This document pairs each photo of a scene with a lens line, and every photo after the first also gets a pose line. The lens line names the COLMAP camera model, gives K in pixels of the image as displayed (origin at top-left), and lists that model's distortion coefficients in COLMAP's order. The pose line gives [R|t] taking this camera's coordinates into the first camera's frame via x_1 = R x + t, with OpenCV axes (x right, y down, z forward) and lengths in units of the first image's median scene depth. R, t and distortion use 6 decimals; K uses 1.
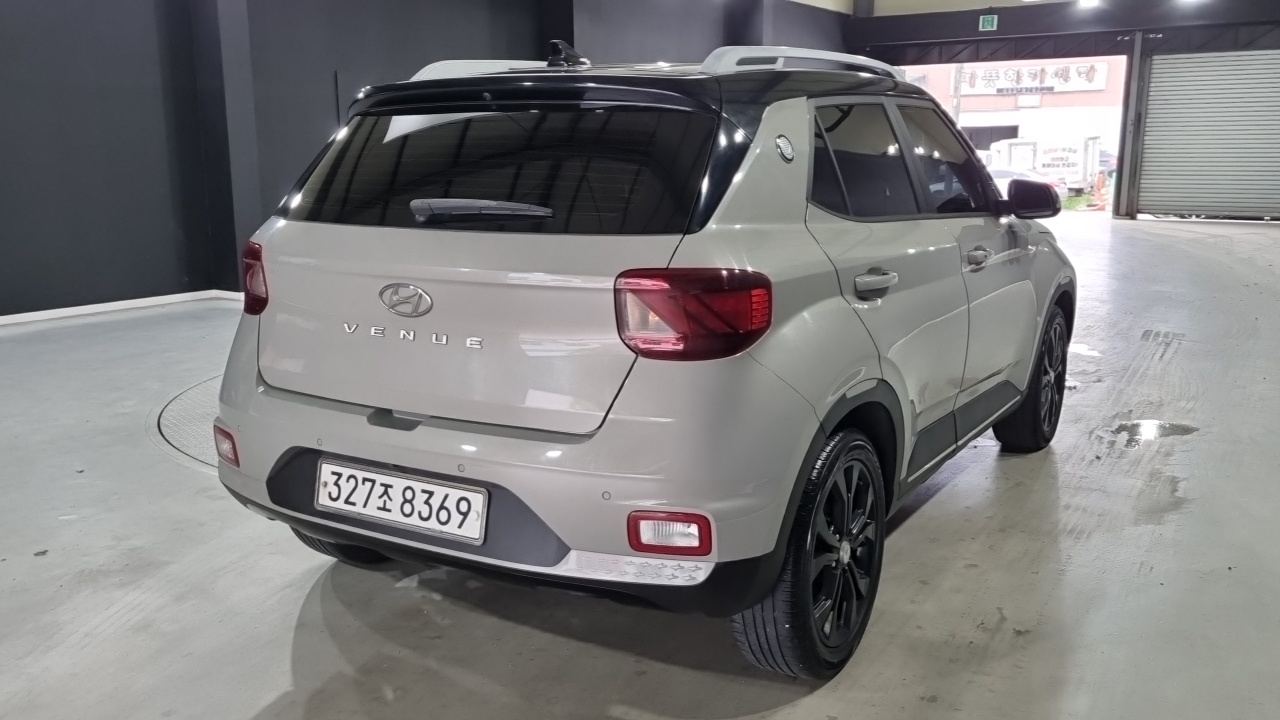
lens RADIAL K [[1085.1, 0, 640.0], [0, 1085.1, 360.0], [0, 0, 1]] dist [0.062090, 0.004977]
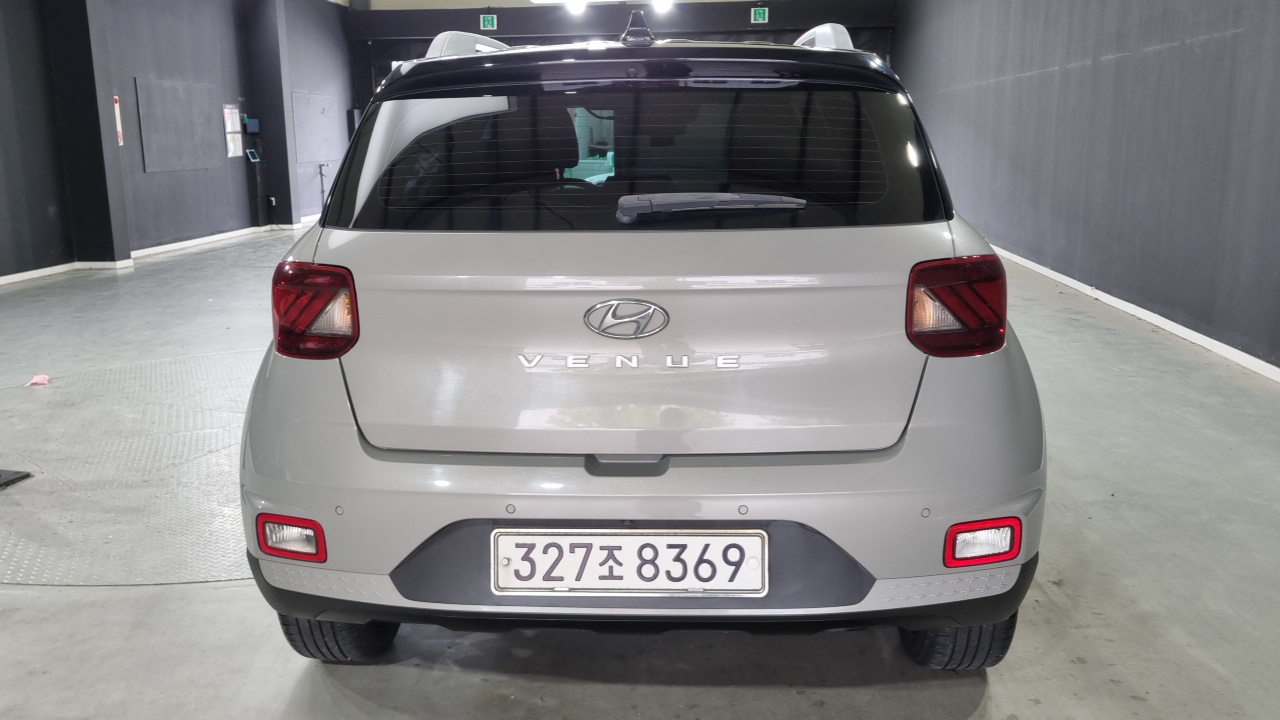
lens RADIAL K [[1085.1, 0, 640.0], [0, 1085.1, 360.0], [0, 0, 1]] dist [0.062090, 0.004977]
pose [[0.892173, -0.103812, 0.439602, -0.562398], [0.102387, 0.994377, 0.027026, -0.044920], [-0.439936, 0.020897, 0.897786, 0.260291]]
